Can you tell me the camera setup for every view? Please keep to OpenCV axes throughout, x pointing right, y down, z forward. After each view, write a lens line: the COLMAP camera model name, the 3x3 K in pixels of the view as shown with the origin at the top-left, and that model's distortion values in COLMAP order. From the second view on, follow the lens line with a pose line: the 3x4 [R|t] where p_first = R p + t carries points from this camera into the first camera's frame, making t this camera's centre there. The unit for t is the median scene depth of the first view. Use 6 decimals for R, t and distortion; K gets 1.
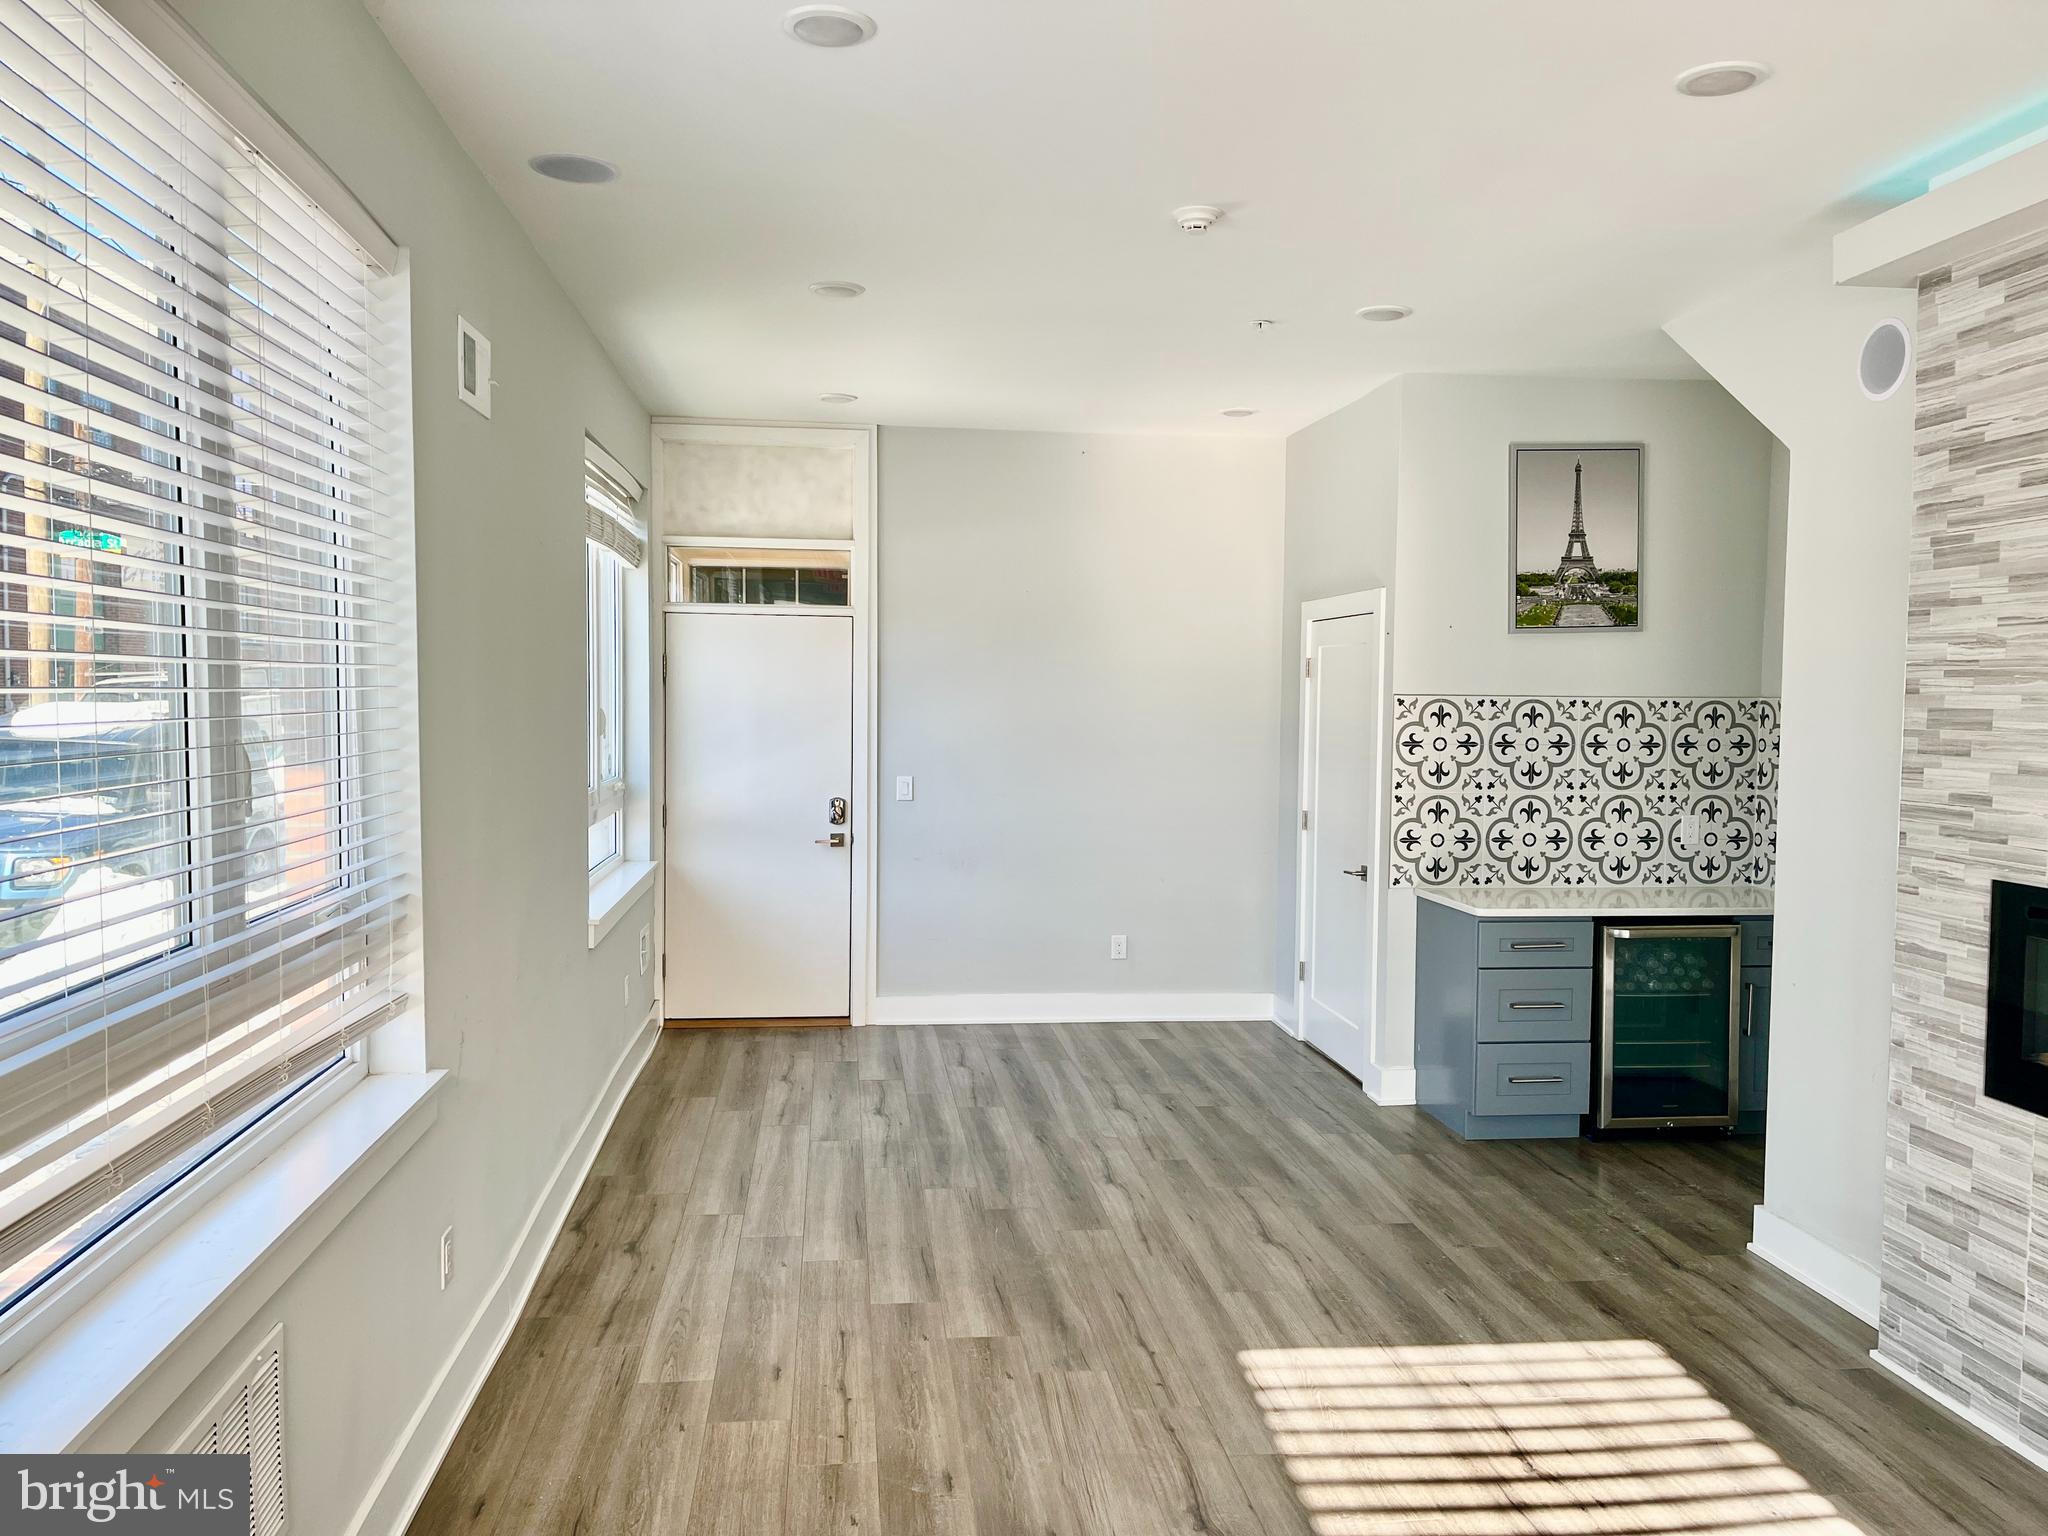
lens RADIAL K [[1537.2, 0, 1028.0], [0, 1537.2, 777.2], [0, 0, 1]] dist [0.080734, -0.107854]
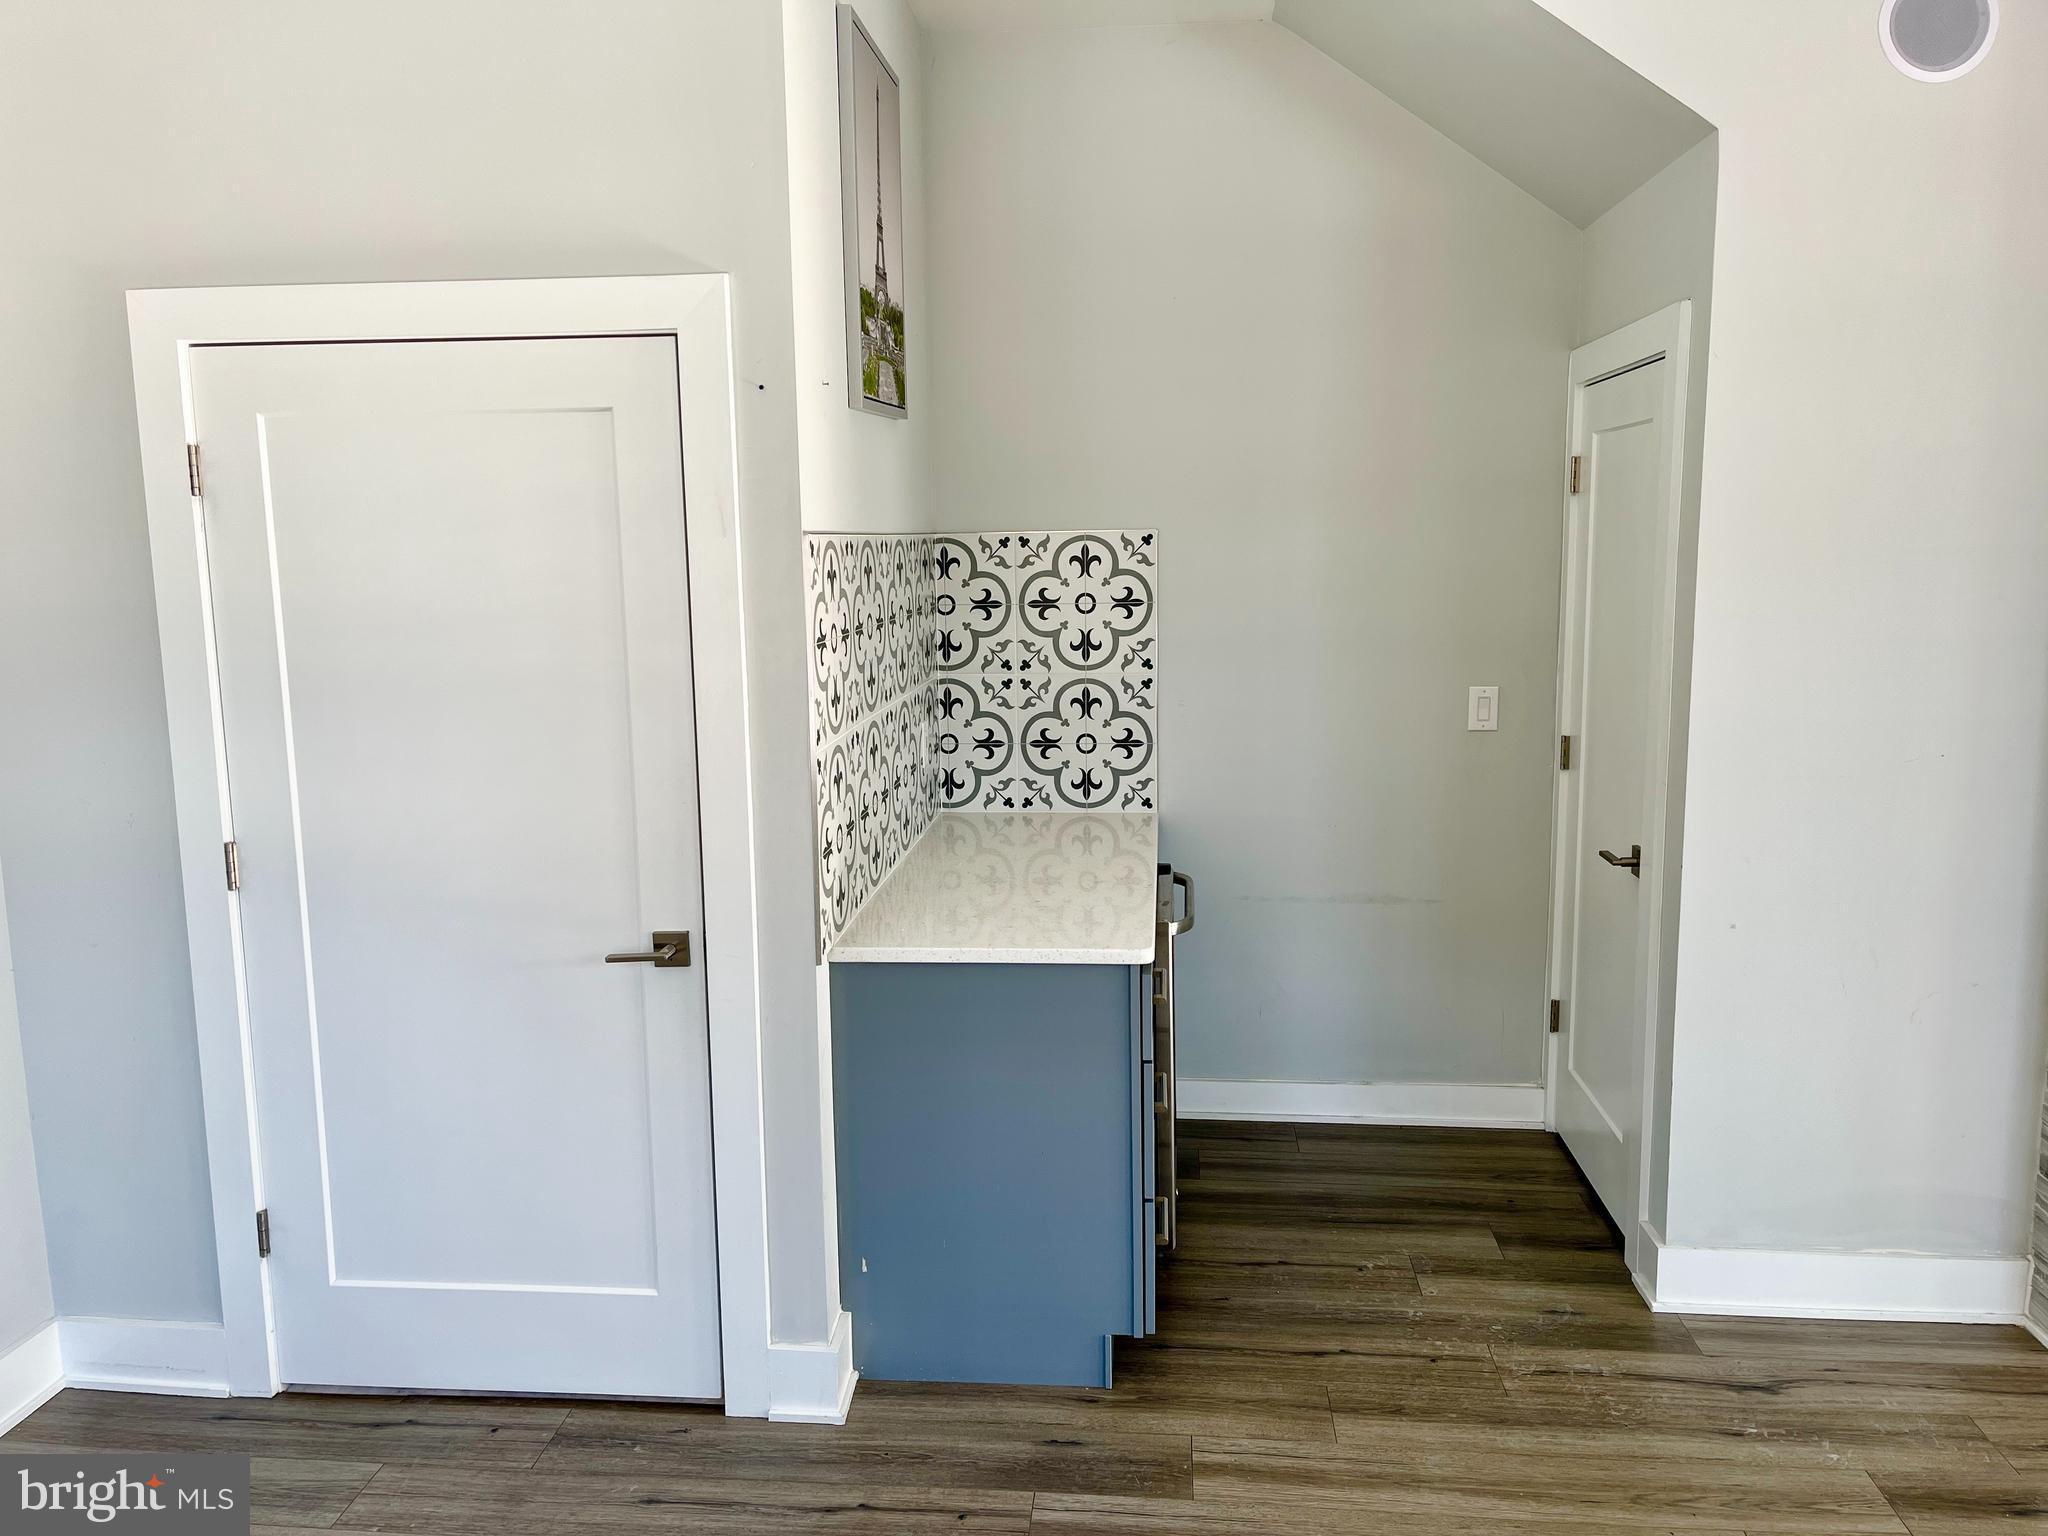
lens RADIAL K [[1537.2, 0, 1011.3], [0, 1537.2, 772.6], [0, 0, 1]] dist [0.080734, -0.107854]
pose [[0.222708, -0.160625, 0.961562, -0.218088], [0.073839, 0.986279, 0.147653, -0.056022], [-0.972085, 0.038117, 0.231513, 1.020005]]
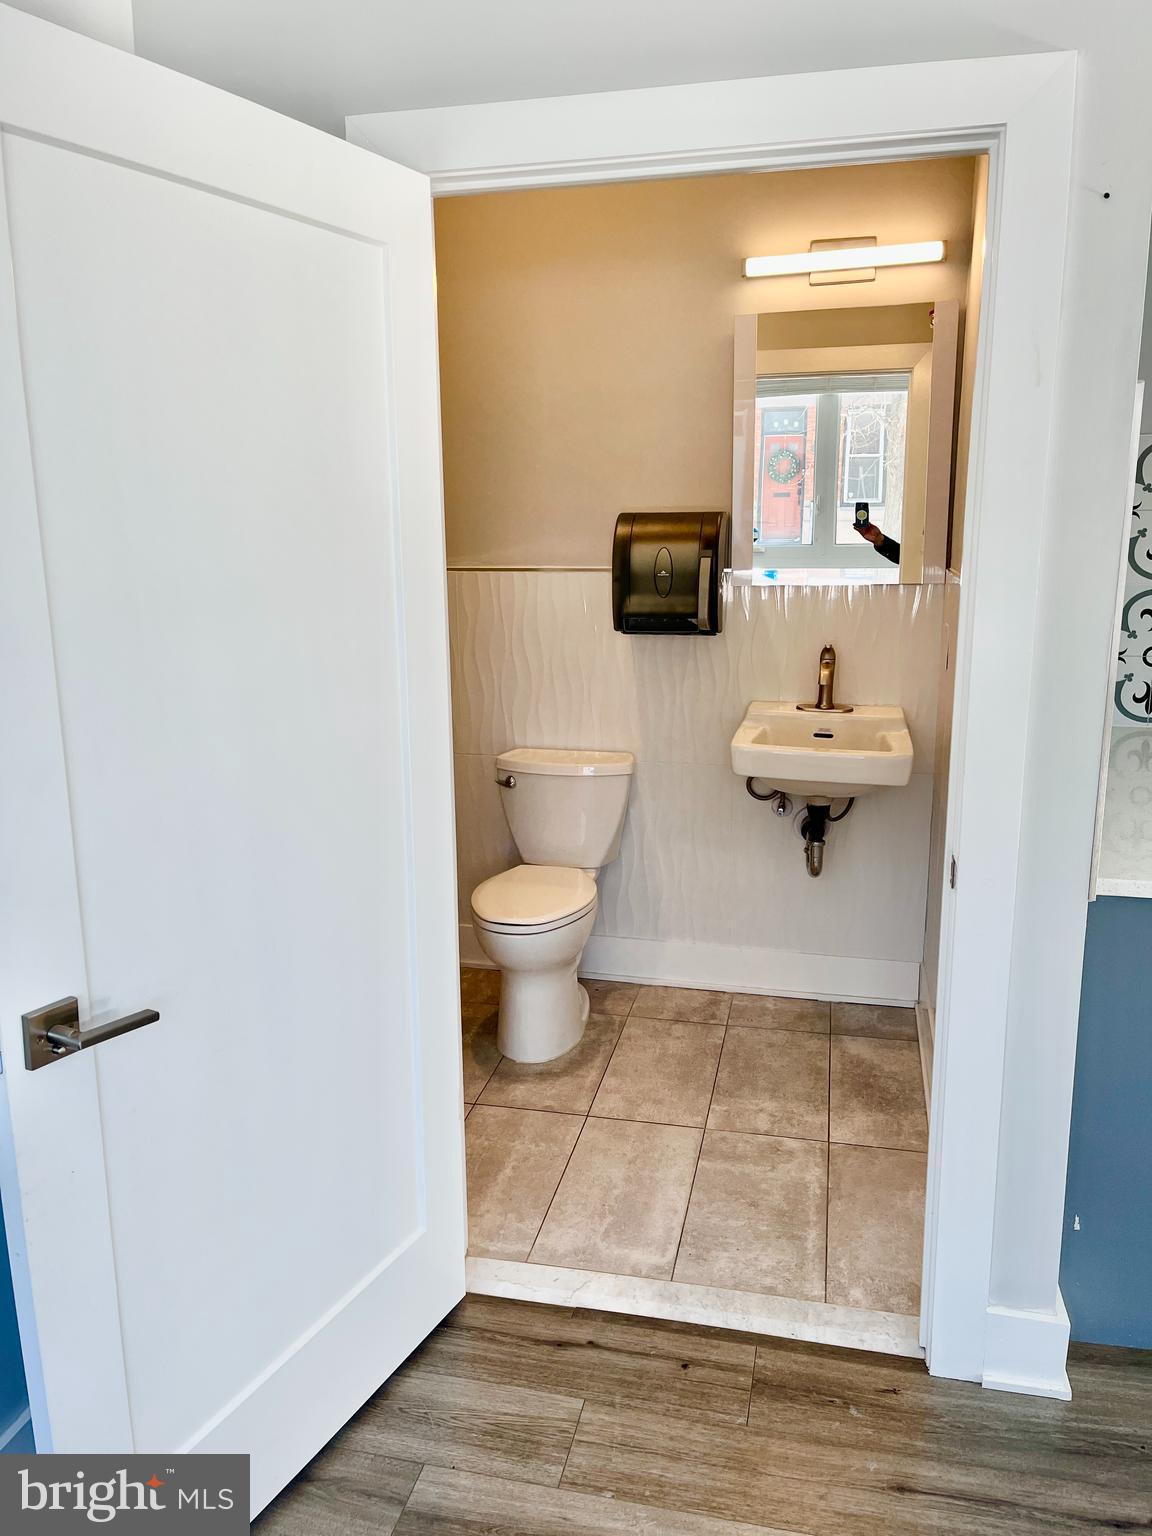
lens RADIAL K [[1152.9, 0, 570.7], [0, 1152.9, 757.9], [0, 0, 1]] dist [0.080734, -0.107854]
pose [[0.354539, -0.210436, 0.911054, -0.089688], [0.069434, 0.977581, 0.198782, -0.037313], [-0.932460, -0.007218, 0.361202, 1.235356]]
